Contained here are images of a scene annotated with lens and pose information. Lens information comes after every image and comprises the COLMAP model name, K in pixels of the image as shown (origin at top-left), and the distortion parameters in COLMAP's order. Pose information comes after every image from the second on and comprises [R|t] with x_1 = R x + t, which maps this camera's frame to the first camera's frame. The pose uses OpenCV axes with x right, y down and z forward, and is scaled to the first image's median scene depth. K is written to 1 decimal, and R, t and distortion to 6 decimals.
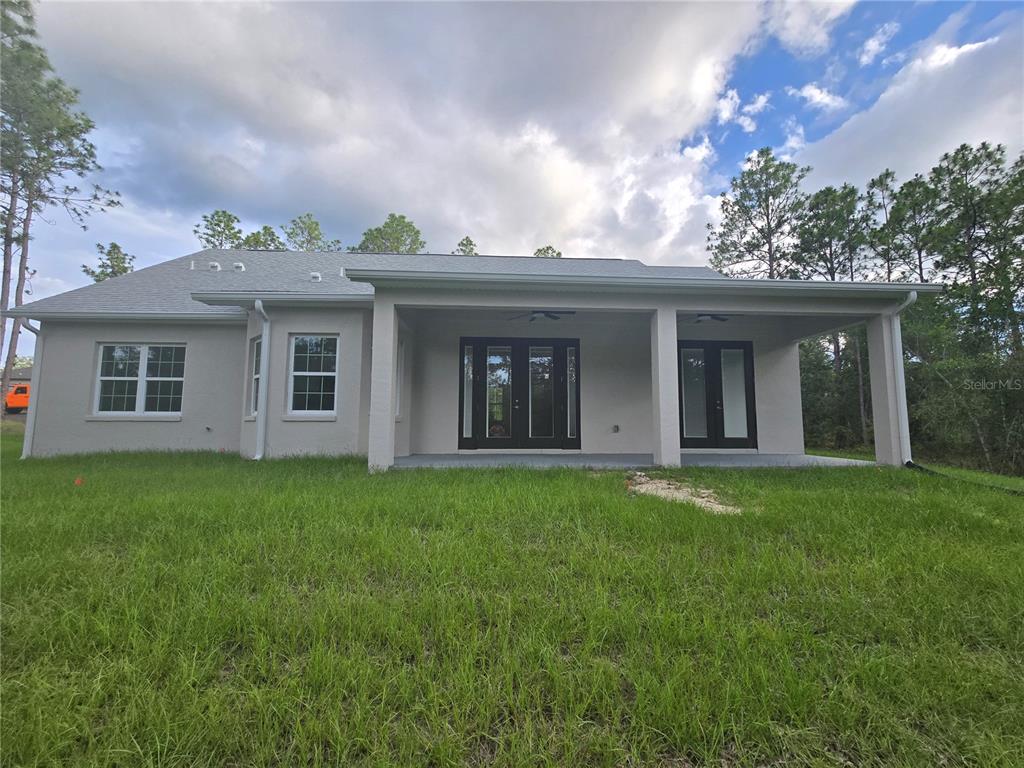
lens RADIAL K [[416.6, 0, 516.6], [0, 416.6, 385.0], [0, 0, 1]] dist [-0.000909, 0.000473]
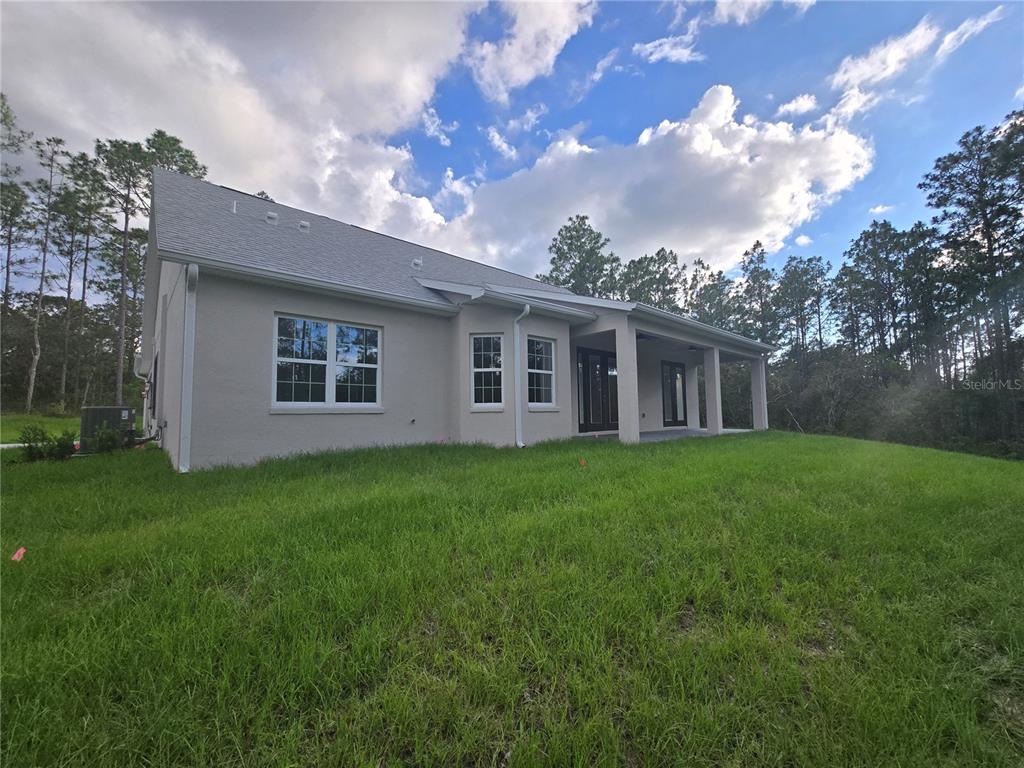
lens RADIAL K [[416.6, 0, 515.8], [0, 416.6, 386.7], [0, 0, 1]] dist [-0.000909, 0.000473]
pose [[0.779787, 0.030828, 0.625285, -1.190973], [-0.046329, 0.998890, 0.008530, 0.008091], [-0.624328, -0.035620, 0.780350, 0.120830]]
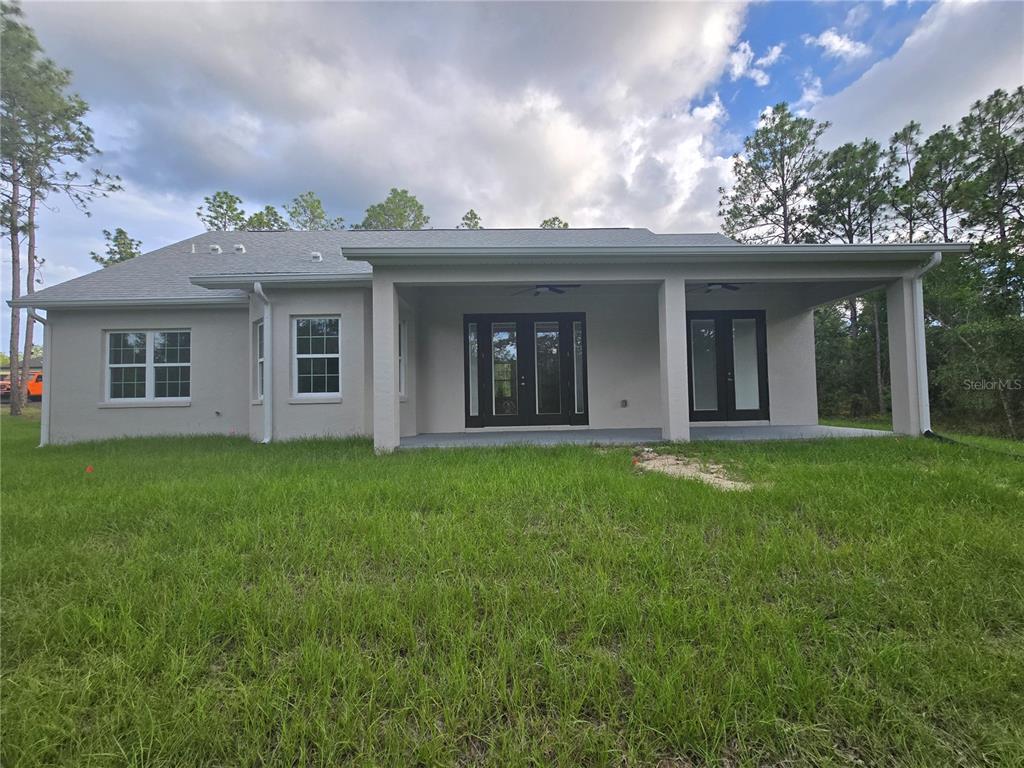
lens RADIAL K [[416.6, 0, 516.9], [0, 416.6, 382.5], [0, 0, 1]] dist [-0.000909, 0.000473]
pose [[0.999406, -0.024640, -0.024095, 0.010852], [0.025892, 0.998252, 0.053130, -0.003683], [0.022744, -0.053723, 0.998297, 0.014389]]
